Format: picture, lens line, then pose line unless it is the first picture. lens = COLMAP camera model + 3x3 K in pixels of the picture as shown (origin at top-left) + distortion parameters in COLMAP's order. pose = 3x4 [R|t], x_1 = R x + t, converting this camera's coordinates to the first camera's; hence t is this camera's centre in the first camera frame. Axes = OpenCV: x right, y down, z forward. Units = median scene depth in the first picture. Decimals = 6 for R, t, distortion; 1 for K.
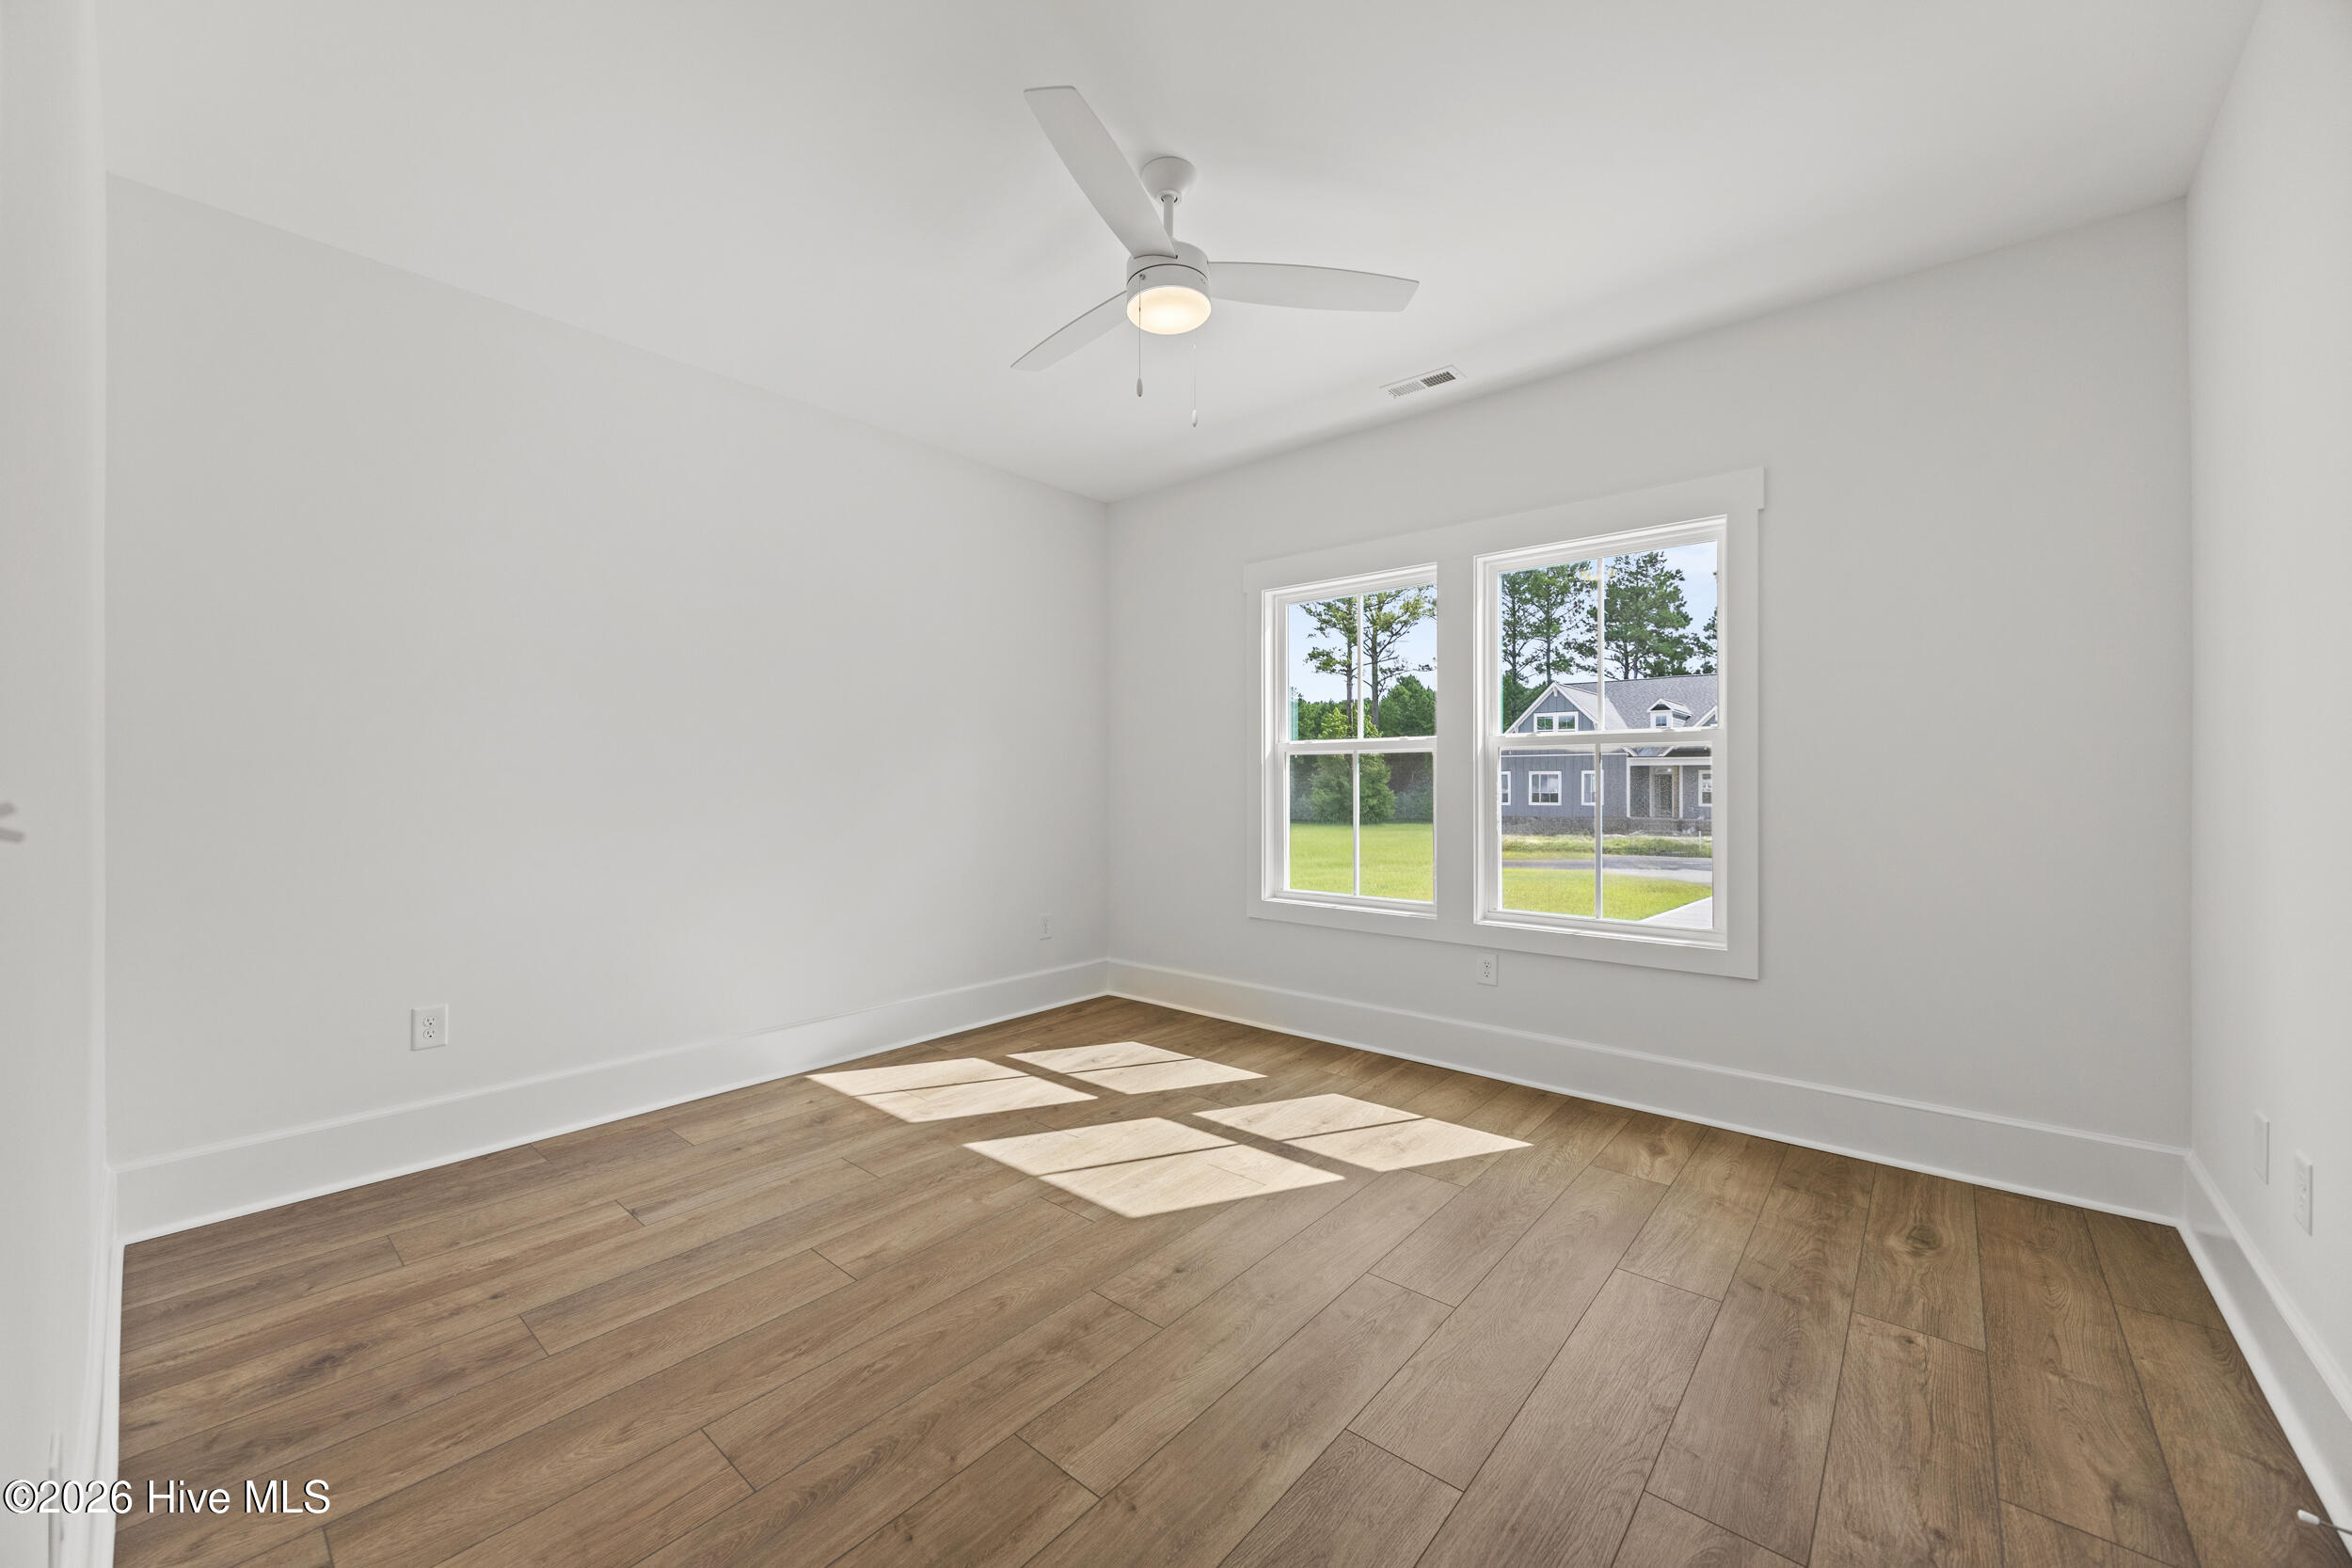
lens RADIAL K [[902.9, 0, 1176.0], [0, 902.9, 784.0], [0, 0, 1]] dist [-0.001750, -0.000076]
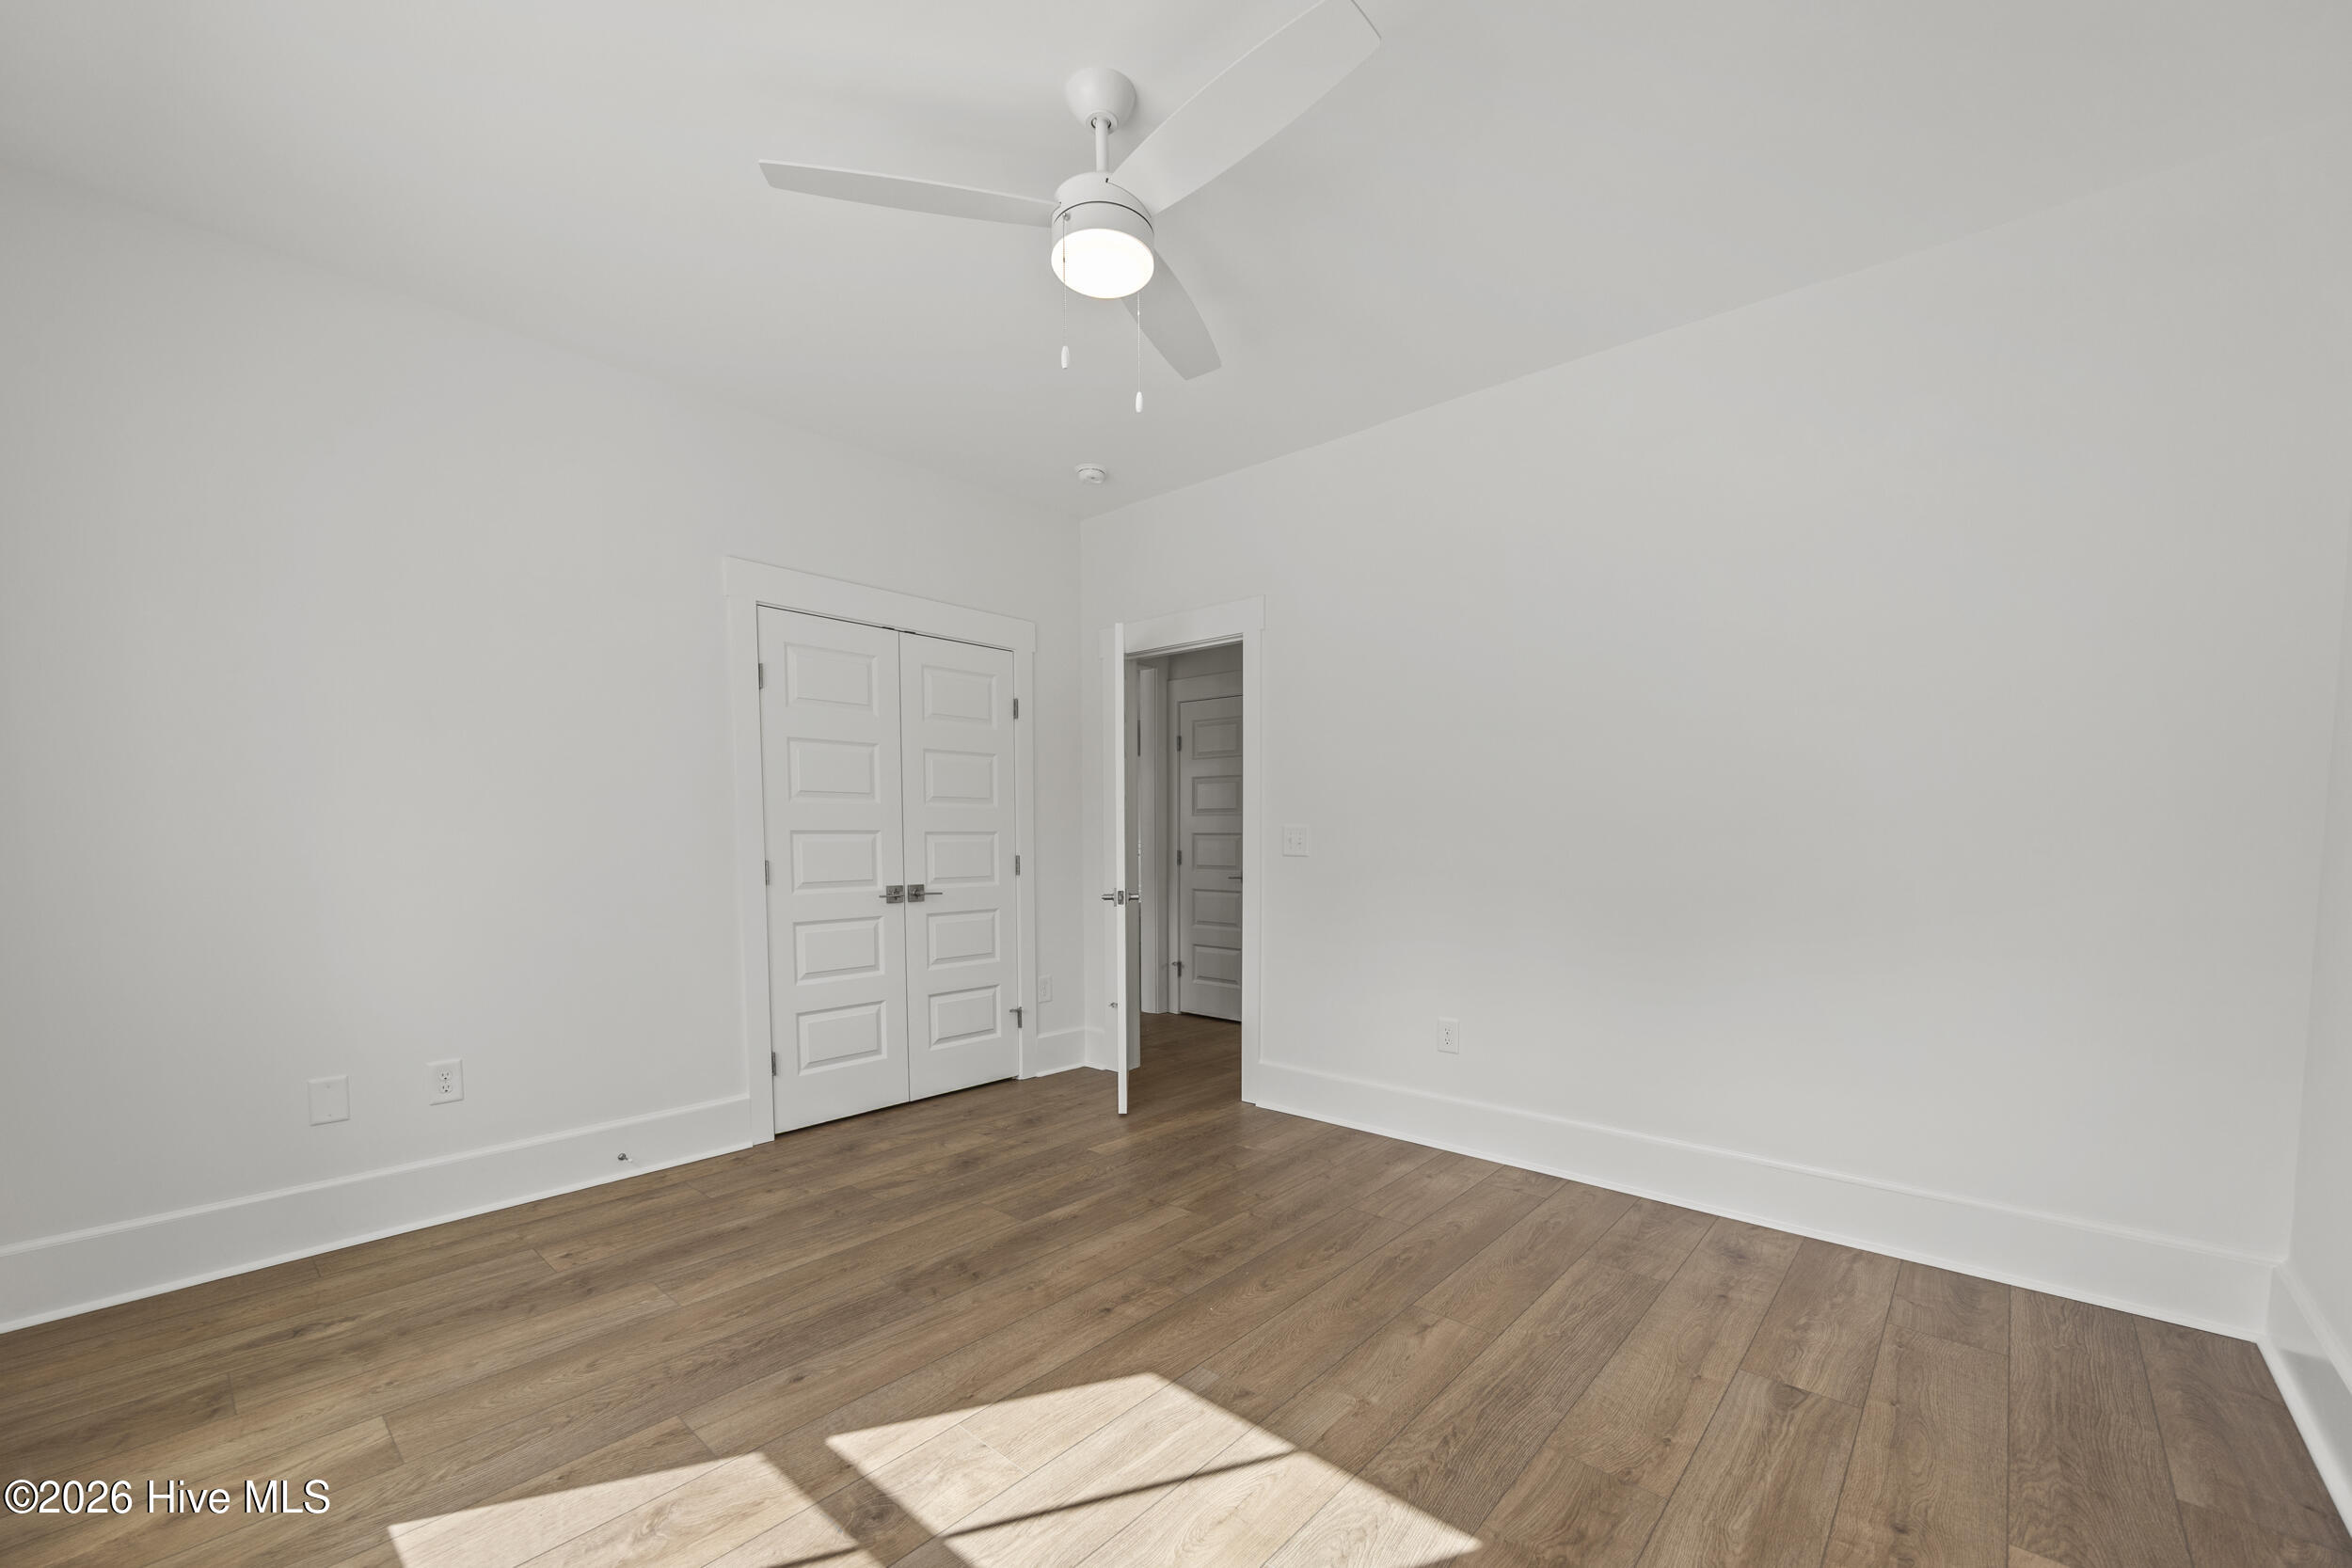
lens RADIAL K [[902.9, 0, 1176.0], [0, 902.9, 784.0], [0, 0, 1]] dist [-0.001750, -0.000076]
pose [[-0.999831, 0.001597, 0.018324, -0.089708], [0.000589, 0.998492, -0.054892, -0.002526], [-0.018384, -0.054871, -0.998324, 1.934460]]
